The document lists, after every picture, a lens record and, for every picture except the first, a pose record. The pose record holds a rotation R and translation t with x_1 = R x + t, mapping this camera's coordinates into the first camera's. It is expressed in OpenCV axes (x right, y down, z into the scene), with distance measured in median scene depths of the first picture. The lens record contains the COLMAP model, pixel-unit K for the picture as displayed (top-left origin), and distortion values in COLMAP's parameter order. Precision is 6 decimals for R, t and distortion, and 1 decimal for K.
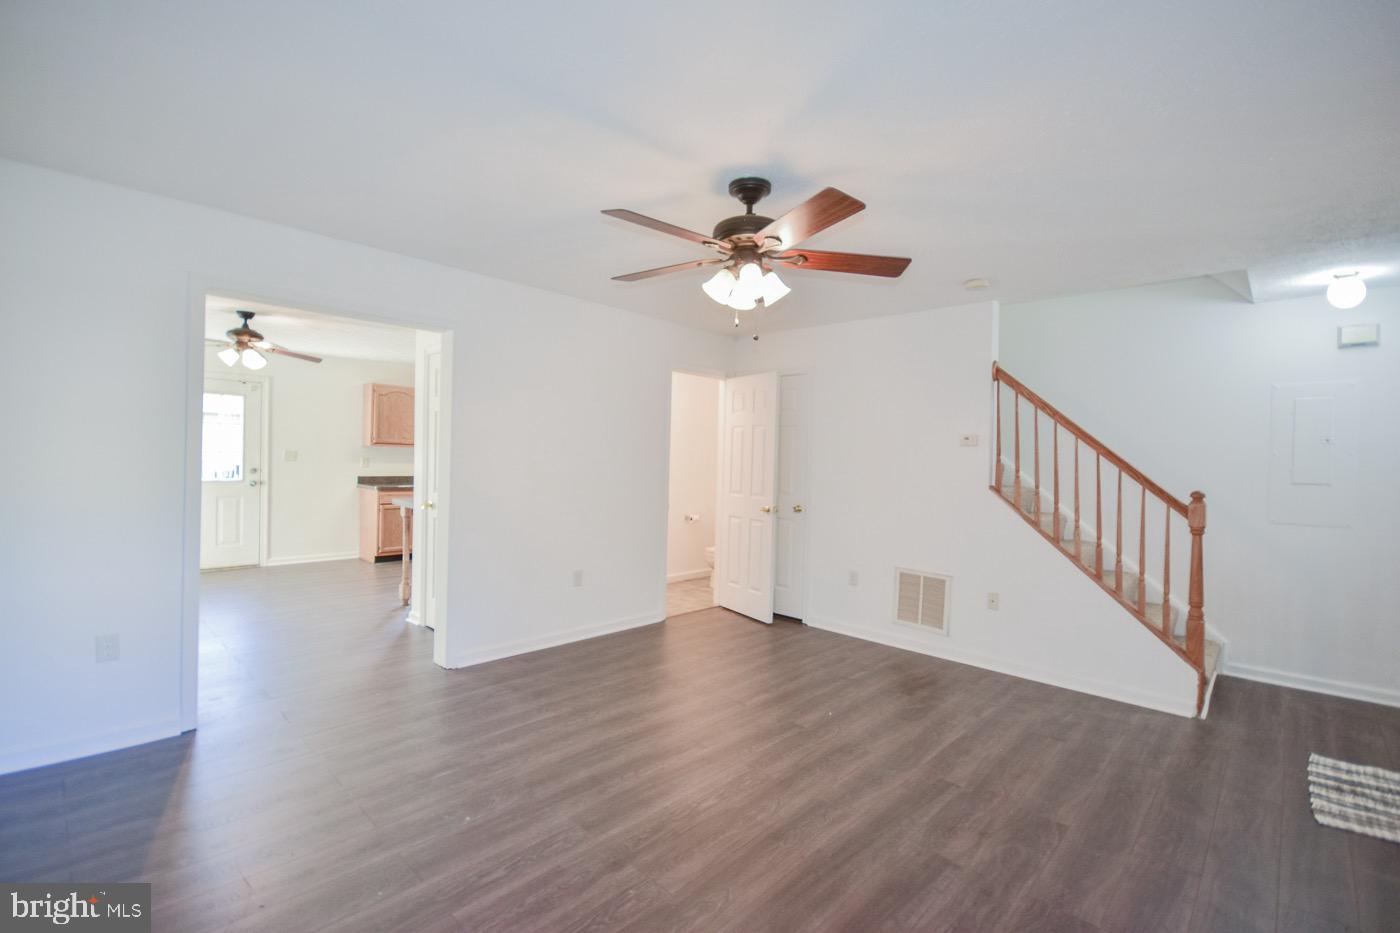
lens RADIAL K [[621.8, 0, 695.2], [0, 621.8, 467.9], [0, 0, 1]] dist [0.002535, -0.008023]
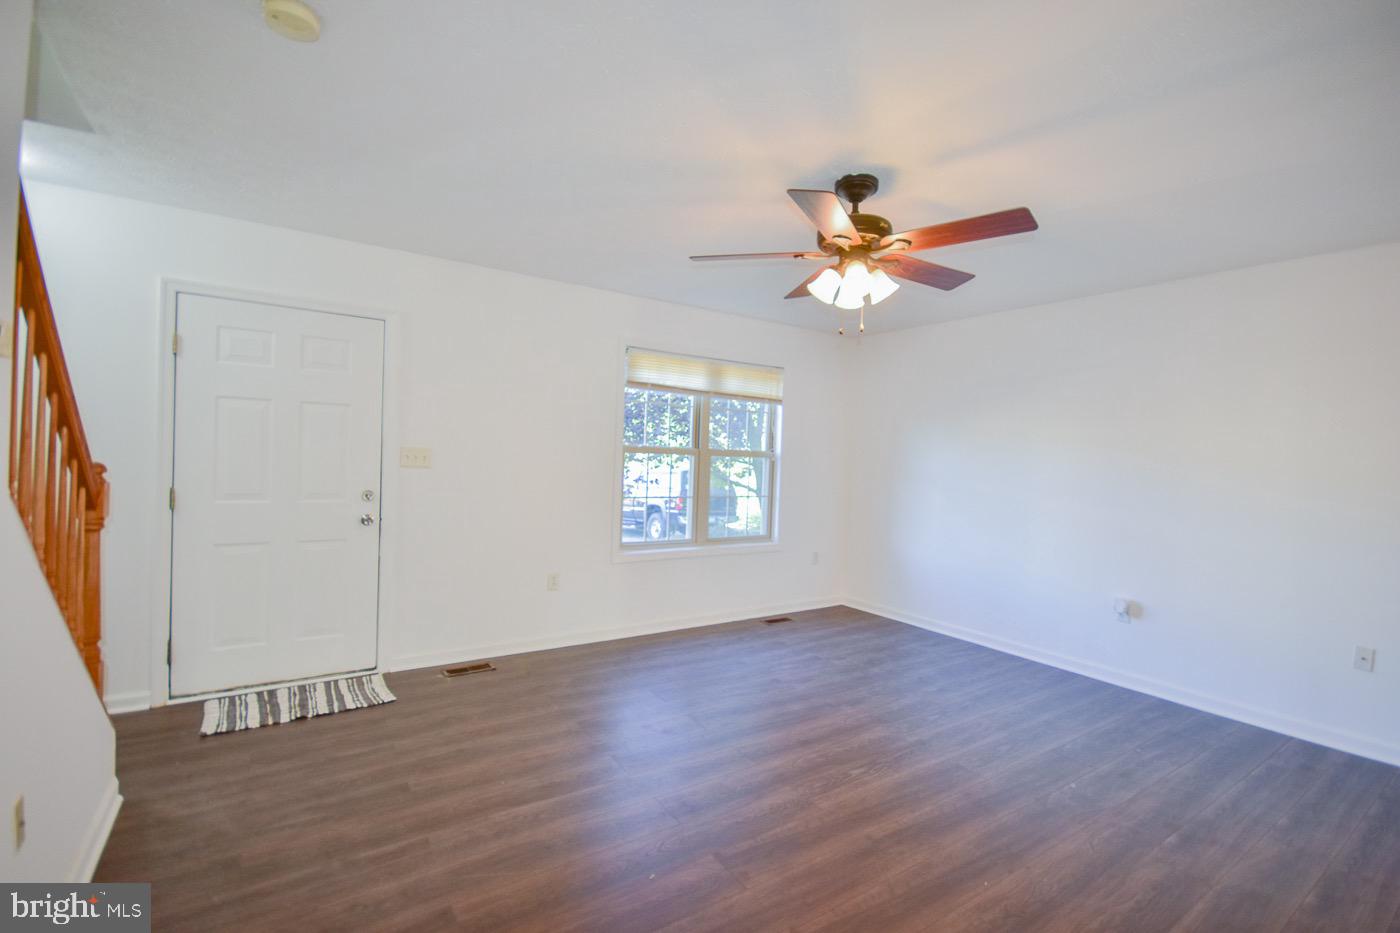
lens RADIAL K [[612.1, 0, 707.3], [0, 612.1, 484.4], [0, 0, 1]] dist [-0.003251, -0.000604]
pose [[-0.977669, -0.065176, 0.199790, 0.077513], [-0.053428, 0.996541, 0.063647, -0.015936], [-0.203247, 0.051551, -0.977769, 1.642013]]
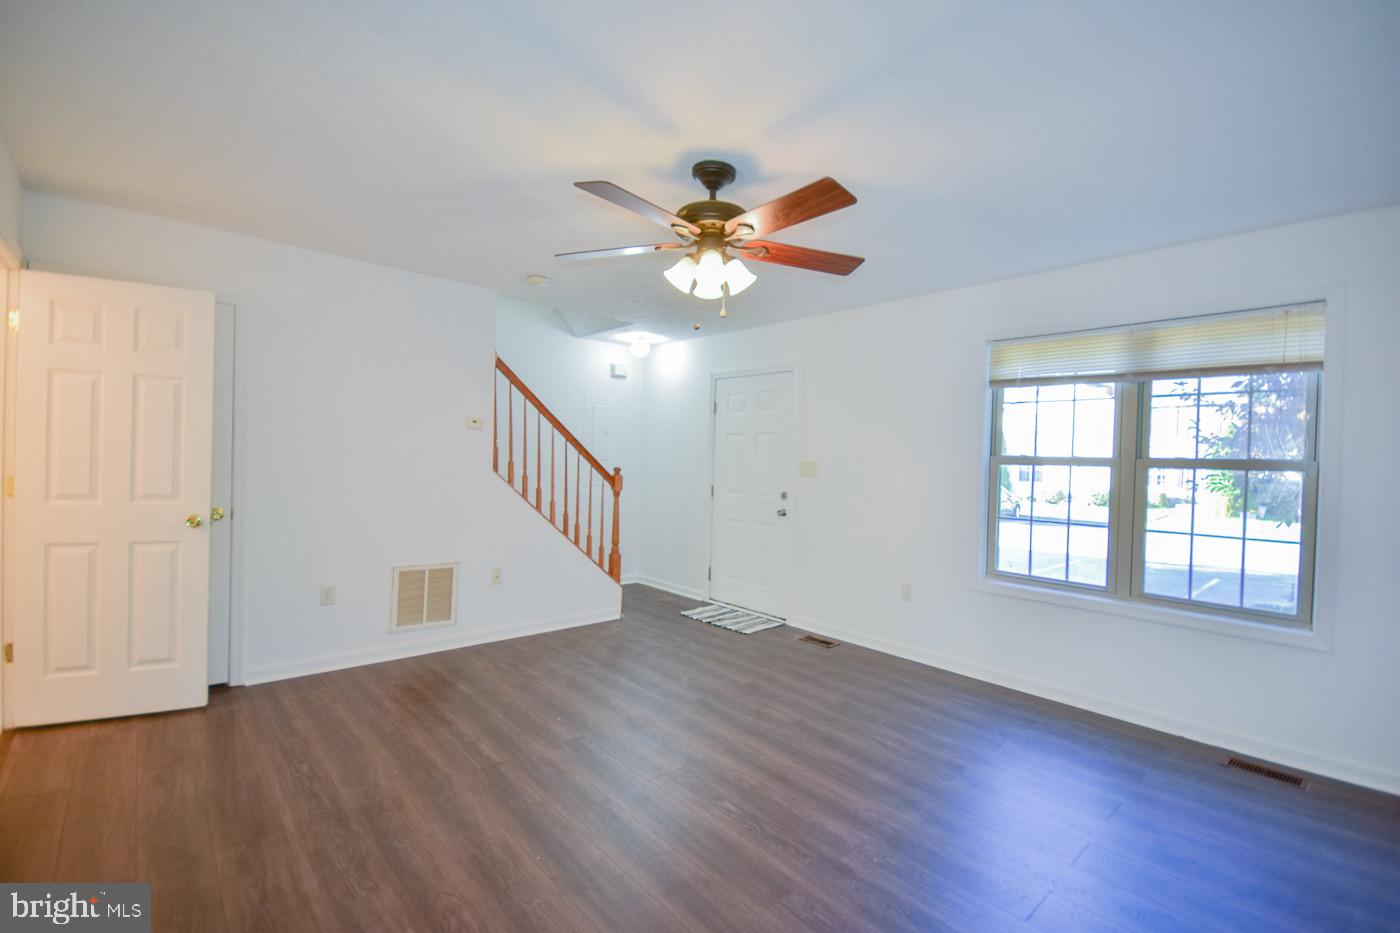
lens RADIAL K [[621.8, 0, 695.2], [0, 621.8, 467.9], [0, 0, 1]] dist [0.002535, -0.008023]
pose [[0.076158, -0.036648, 0.996422, -0.736015], [-0.010441, 0.999240, 0.037549, -0.020728], [-0.997041, -0.013263, 0.075717, 0.778512]]
